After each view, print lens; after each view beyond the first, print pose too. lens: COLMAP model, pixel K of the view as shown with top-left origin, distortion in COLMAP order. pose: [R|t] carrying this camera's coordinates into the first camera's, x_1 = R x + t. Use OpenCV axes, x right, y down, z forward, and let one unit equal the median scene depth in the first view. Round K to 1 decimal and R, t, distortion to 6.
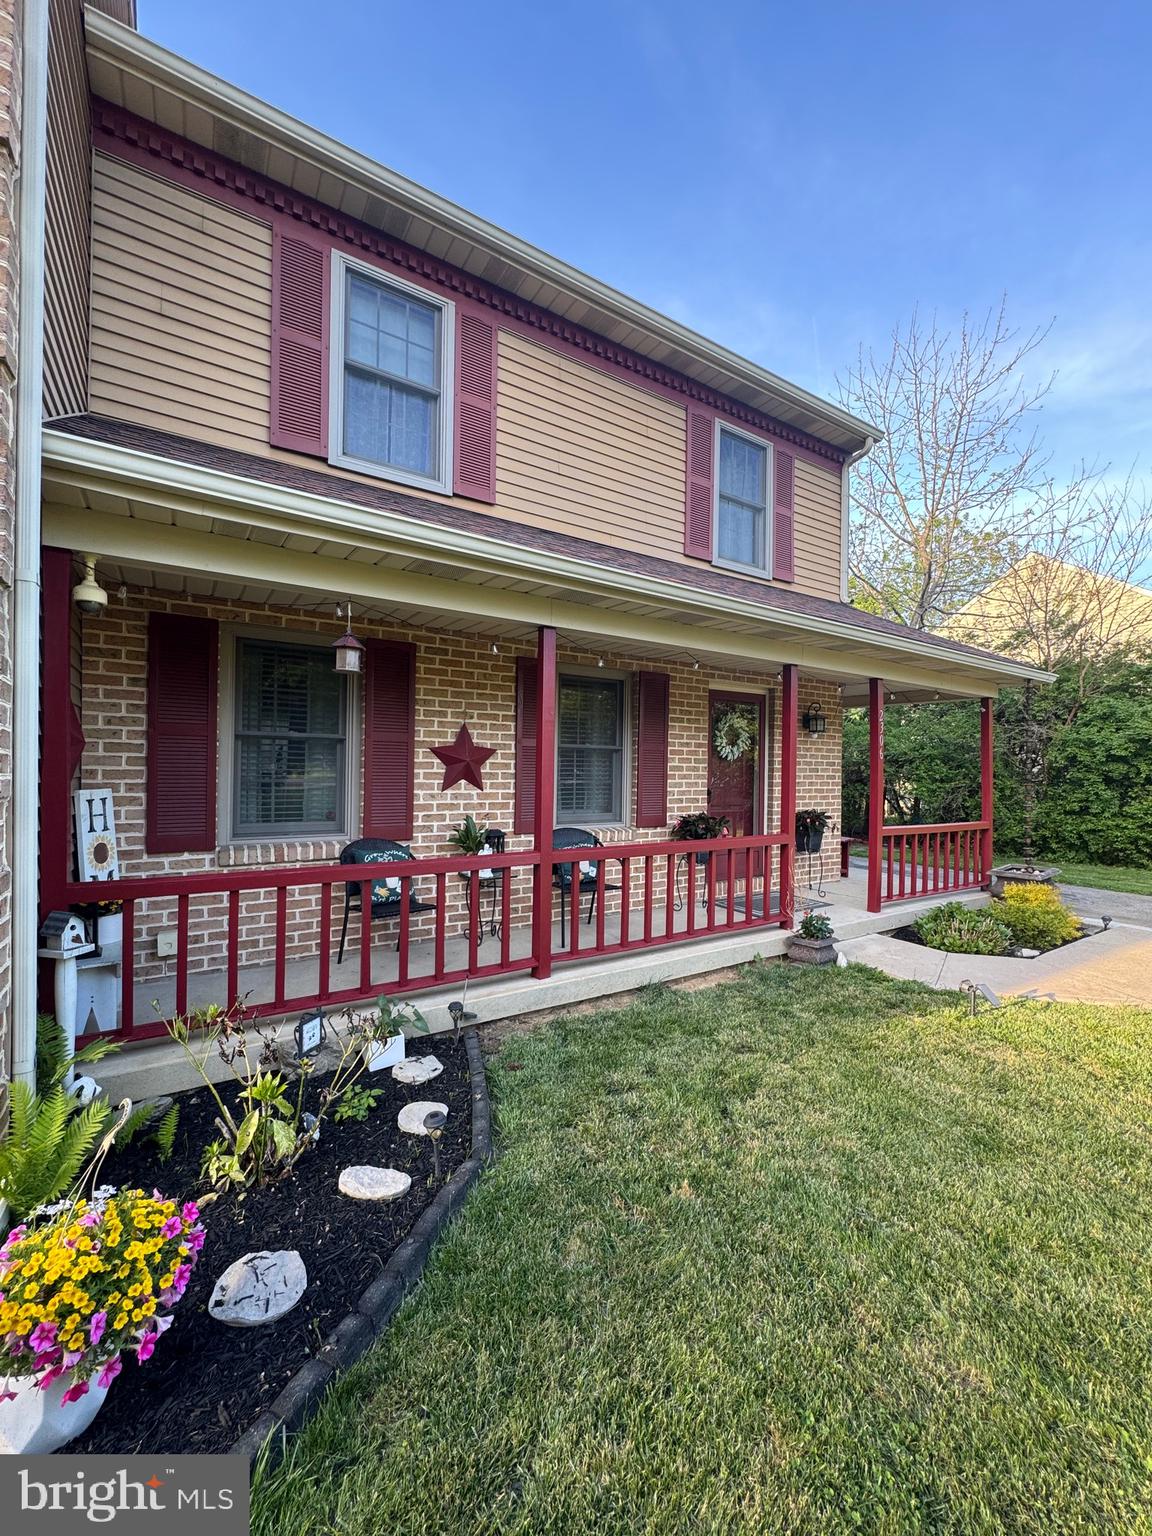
lens RADIAL K [[610.3, 0, 573.8], [0, 610.3, 763.9], [0, 0, 1]] dist [-0.000194, -0.000818]
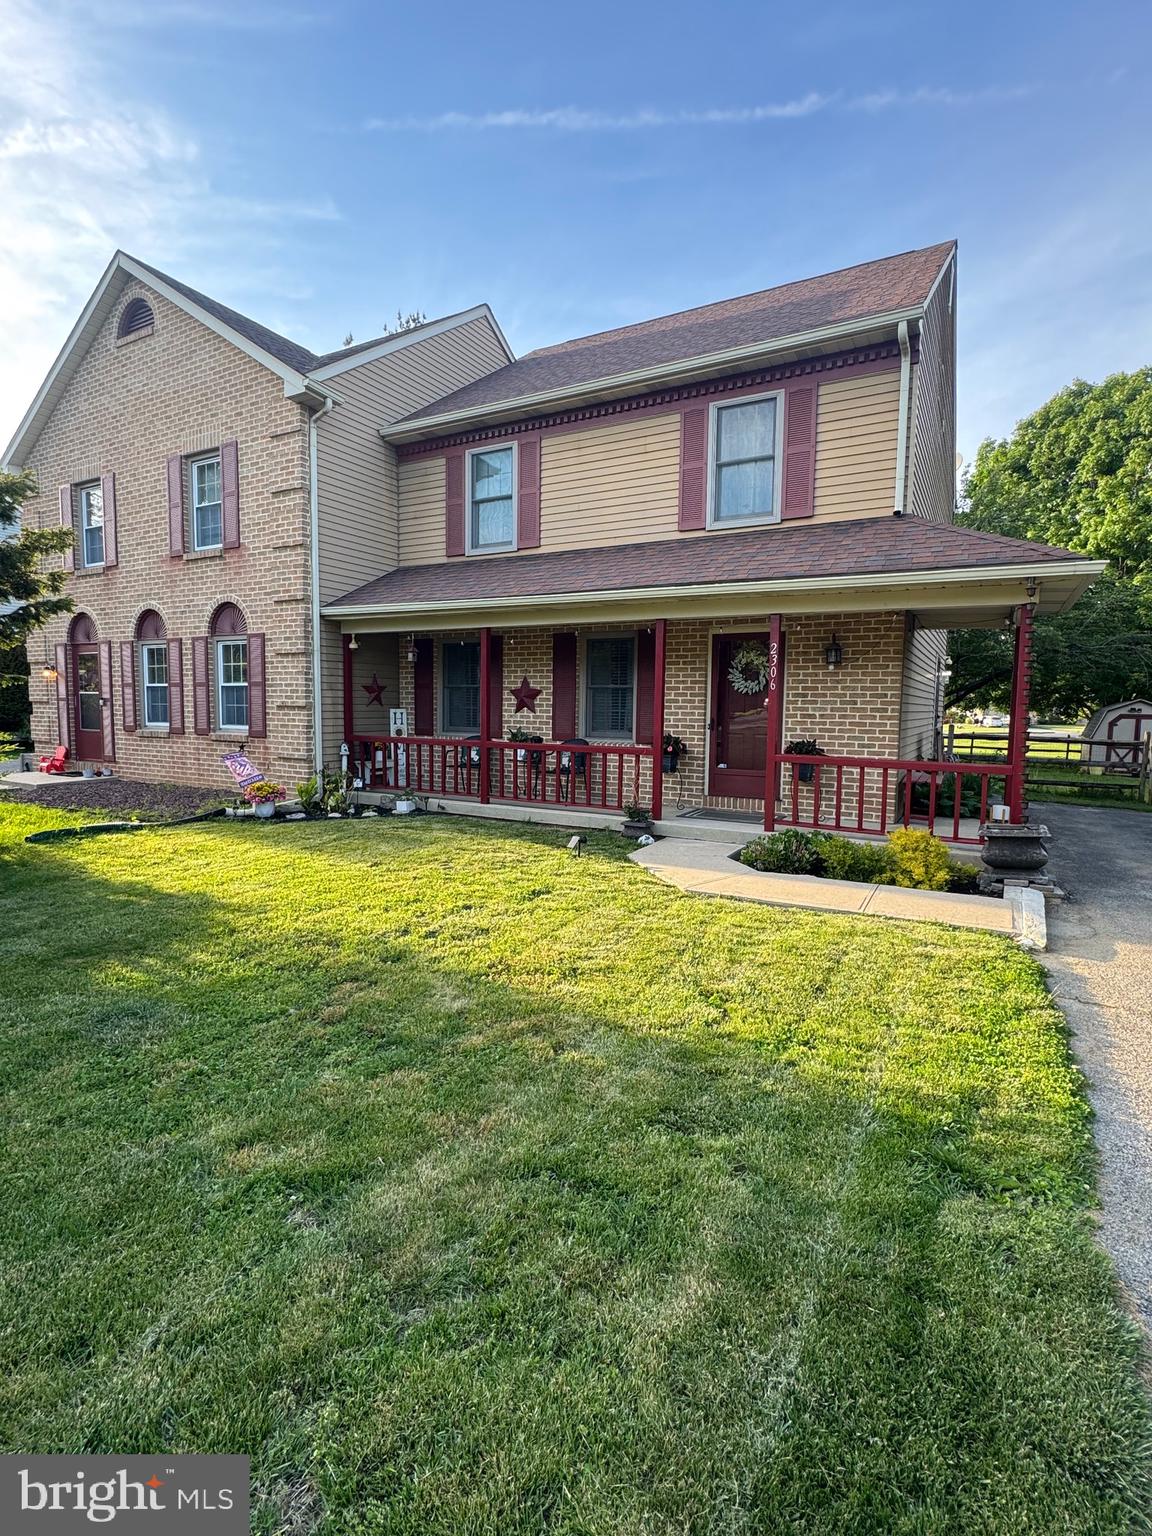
lens RADIAL K [[750.9, 0, 573.2], [0, 750.9, 762.6], [0, 0, 1]] dist [0.000954, 0.000276]
pose [[0.469607, 0.059119, -0.880894, 1.821139], [-0.003425, 0.997870, 0.065144, 0.042807], [0.882869, -0.027575, 0.468809, 0.081479]]
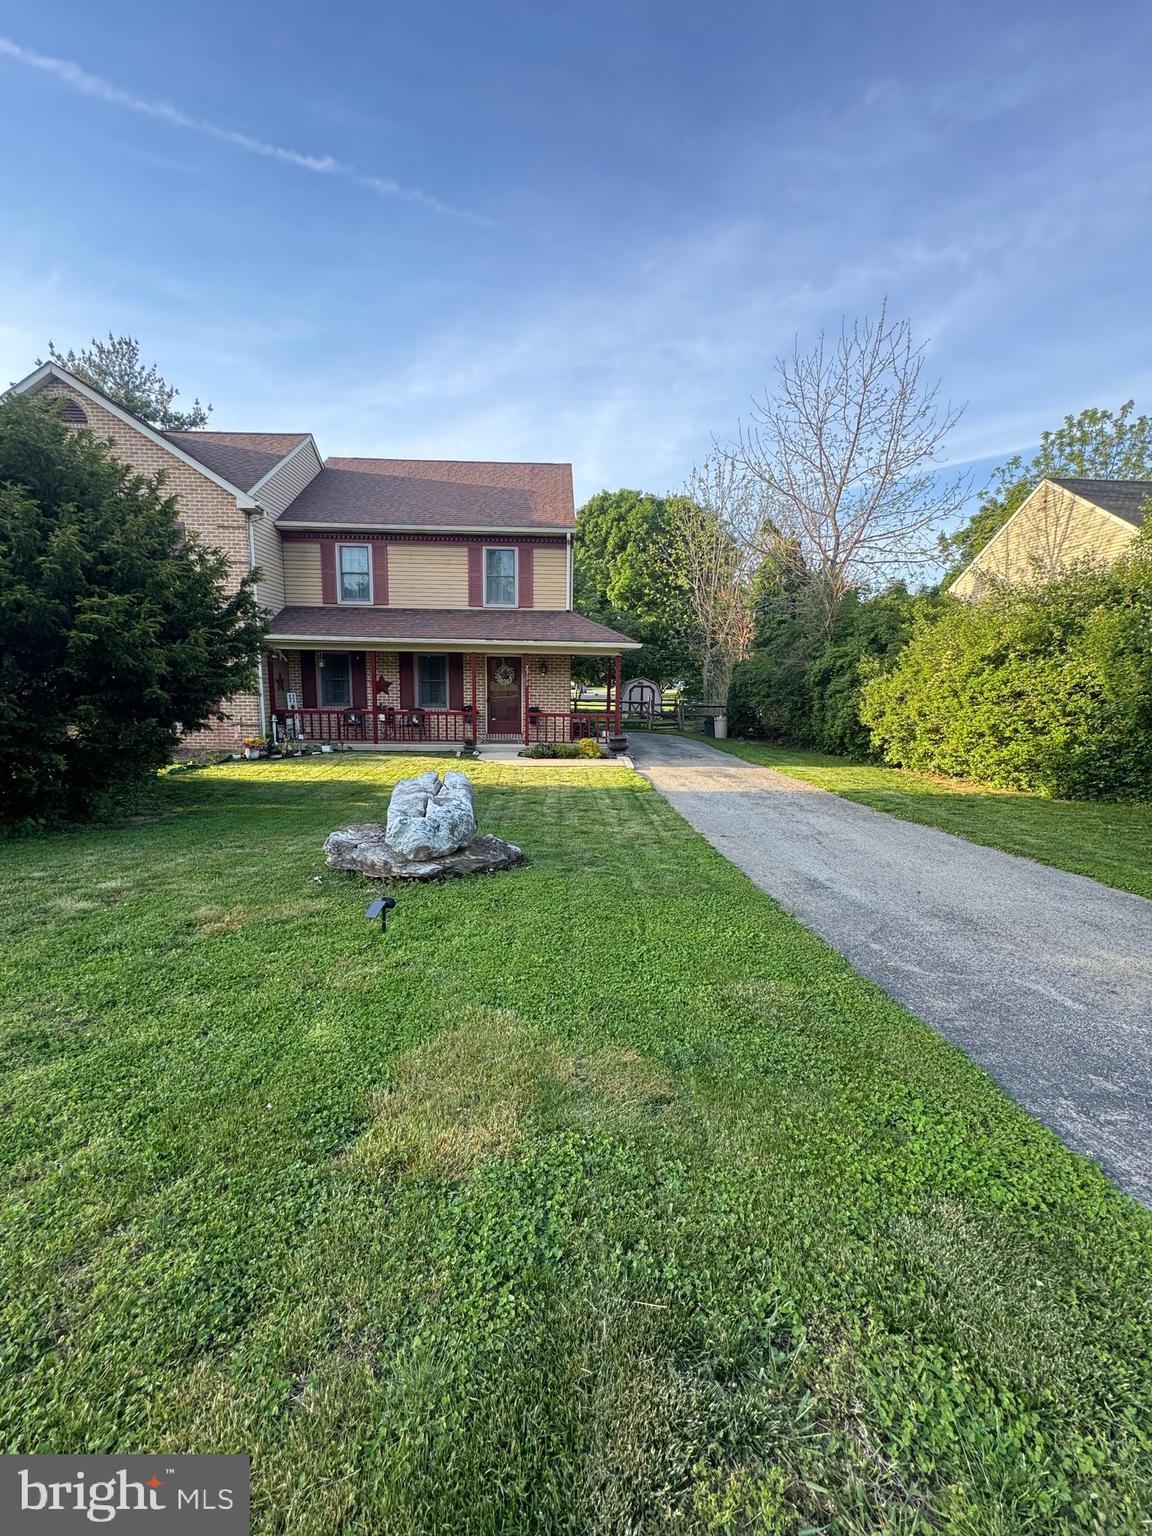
lens RADIAL K [[610.3, 0, 576.4], [0, 610.3, 763.4], [0, 0, 1]] dist [-0.000194, -0.000818]
pose [[0.864579, 0.069004, -0.497736, 2.367331], [-0.000244, 0.990584, 0.136906, -0.041076], [0.502496, -0.118245, 0.856455, -1.327141]]
